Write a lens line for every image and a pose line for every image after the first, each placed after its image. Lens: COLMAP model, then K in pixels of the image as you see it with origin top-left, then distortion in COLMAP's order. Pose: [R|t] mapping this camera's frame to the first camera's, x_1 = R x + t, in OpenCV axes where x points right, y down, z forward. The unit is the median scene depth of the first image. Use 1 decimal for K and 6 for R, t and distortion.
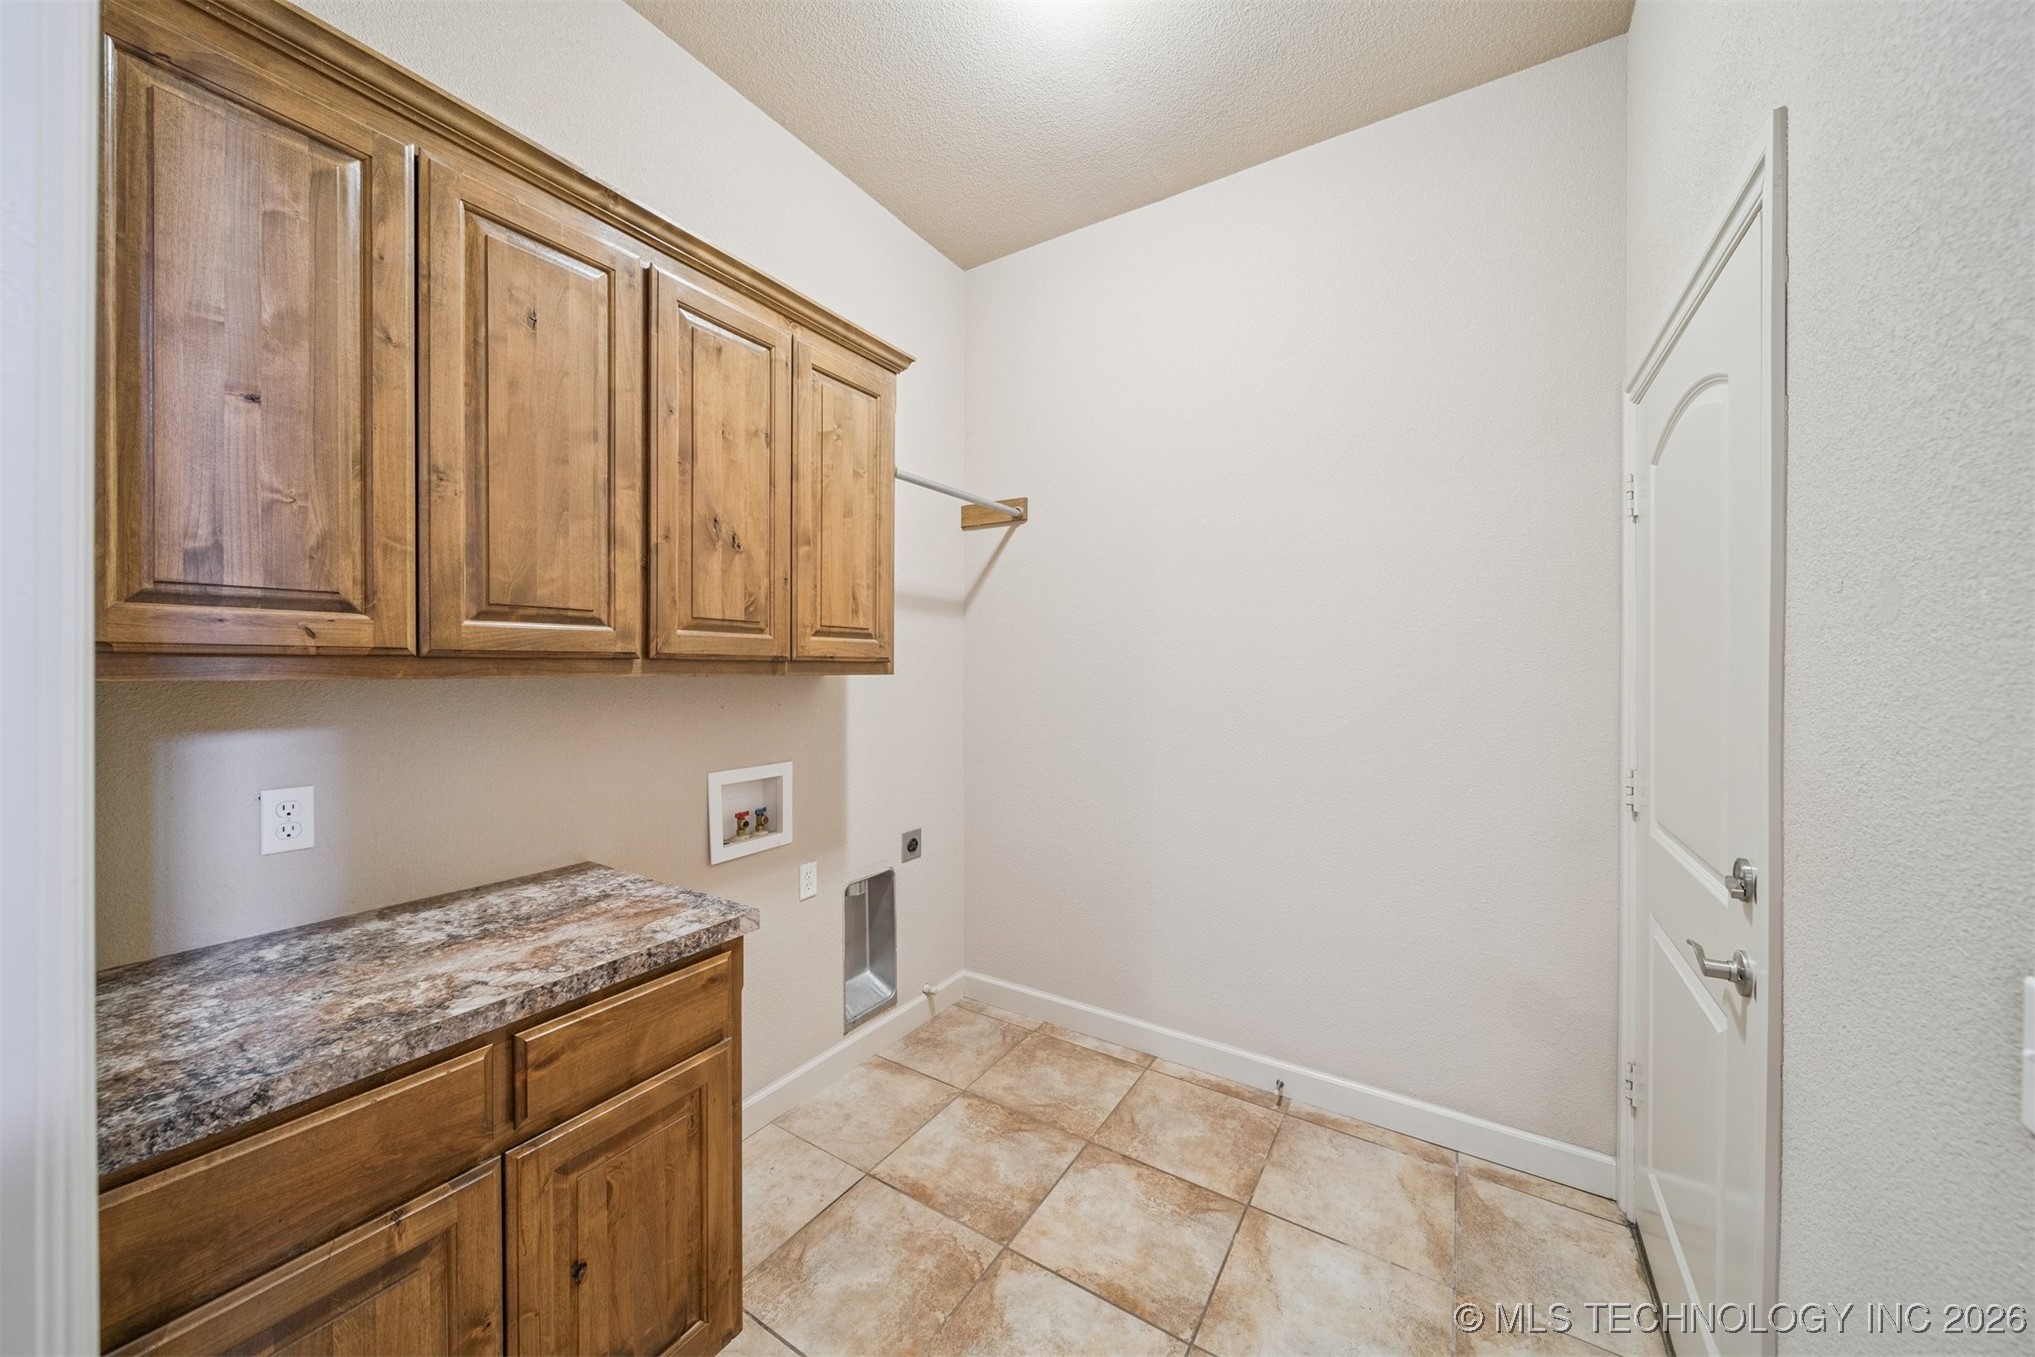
lens RADIAL K [[720.8, 0, 1010.7], [0, 720.8, 673.4], [0, 0, 1]] dist [-0.000748, -0.000026]
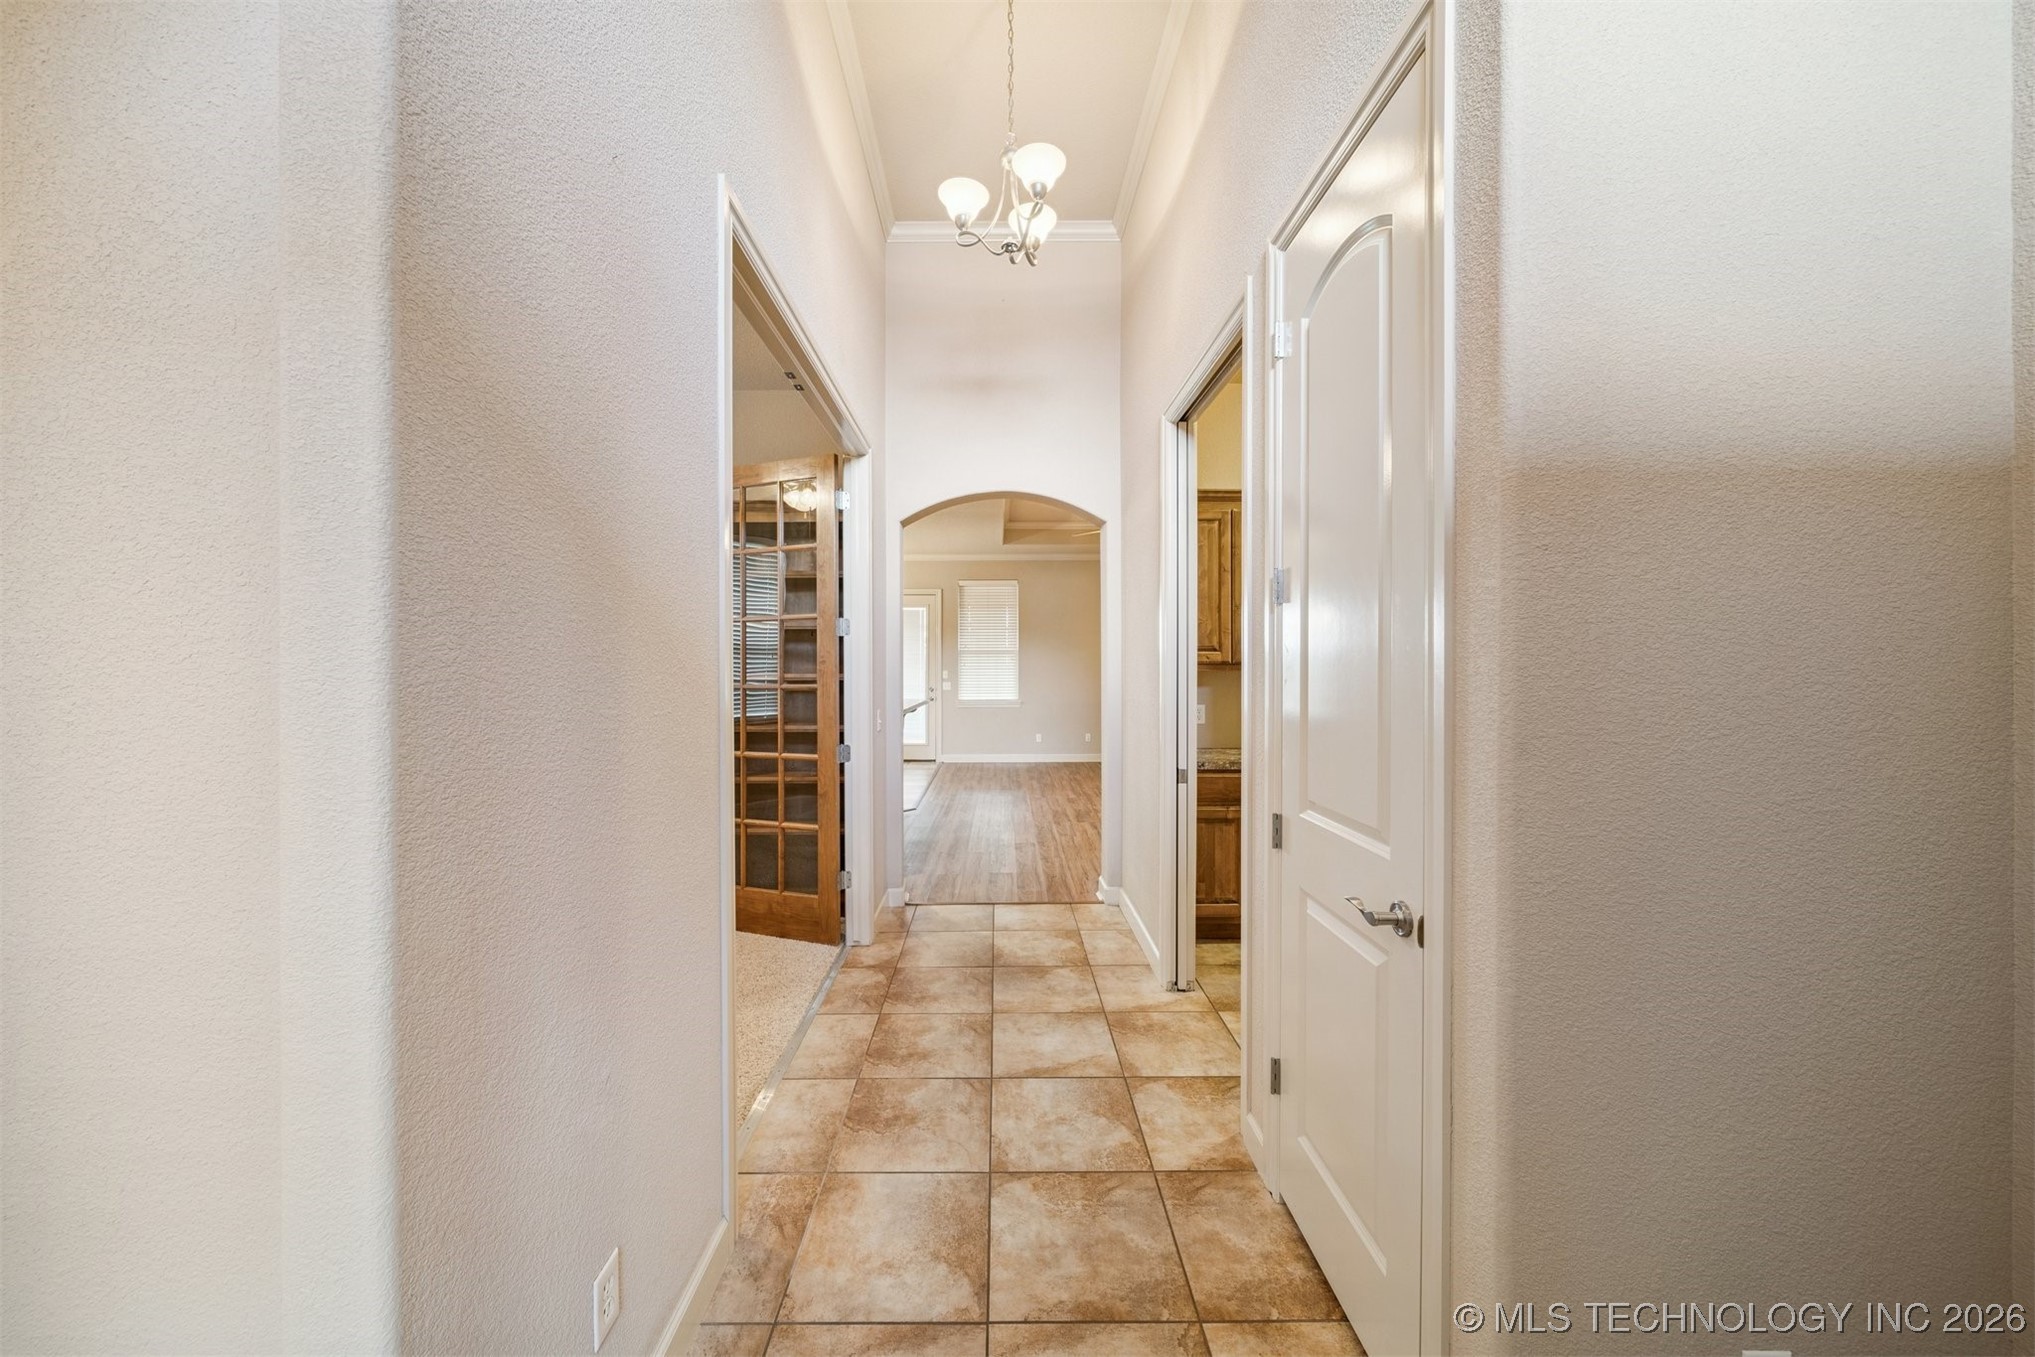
lens RADIAL K [[720.8, 0, 1007.5], [0, 720.8, 671.5], [0, 0, 1]] dist [-0.000748, -0.000026]
pose [[0.549240, 0.005060, -0.835649, 1.425070], [0.002445, 0.999968, 0.007662, -0.018323], [0.835661, -0.006251, 0.549210, -1.738892]]
